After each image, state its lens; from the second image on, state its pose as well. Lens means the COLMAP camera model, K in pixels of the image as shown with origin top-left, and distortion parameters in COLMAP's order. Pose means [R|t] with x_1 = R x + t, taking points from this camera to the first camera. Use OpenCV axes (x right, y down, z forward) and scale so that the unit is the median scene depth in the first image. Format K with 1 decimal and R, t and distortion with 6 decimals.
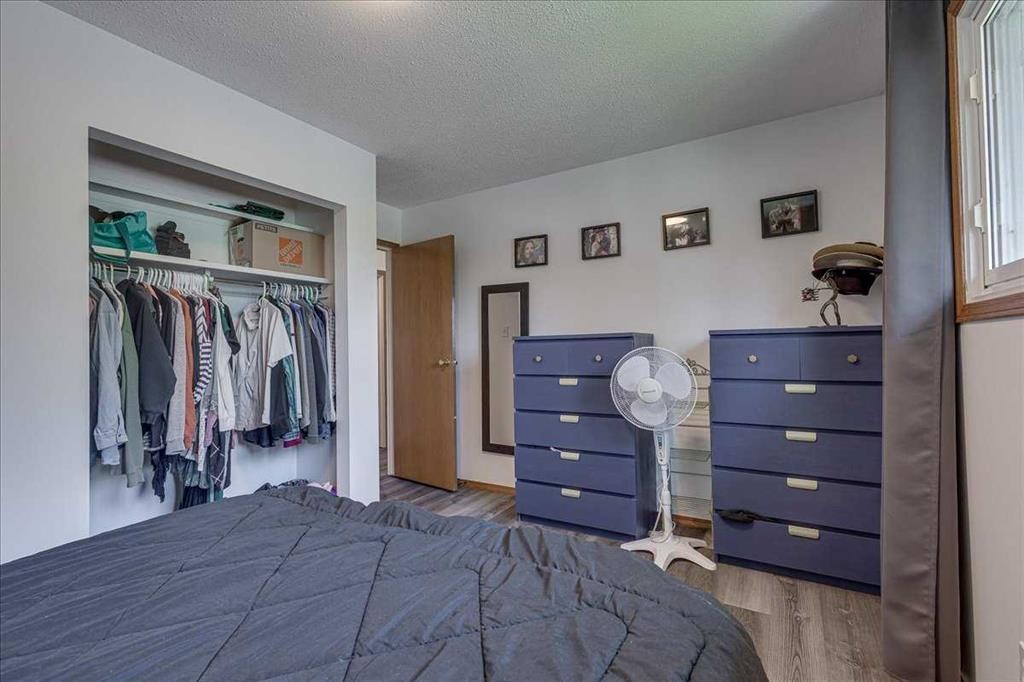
lens RADIAL K [[473.0, 0, 503.7], [0, 473.0, 344.8], [0, 0, 1]] dist [0.002263, 0.000063]
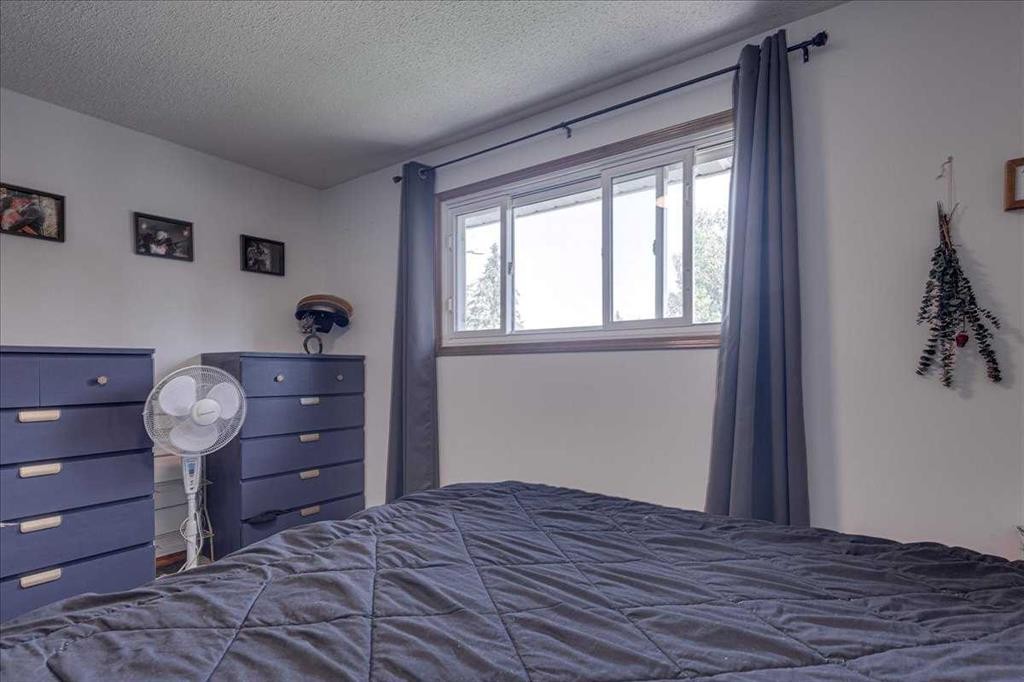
lens RADIAL K [[491.6, 0, 461.7], [0, 491.6, 376.4], [0, 0, 1]] dist [-0.000636, -0.000413]
pose [[0.128652, -0.002609, 0.991686, -0.507074], [-0.015116, 0.999875, 0.004592, 0.009941], [-0.991575, -0.015581, 0.128596, 0.326012]]
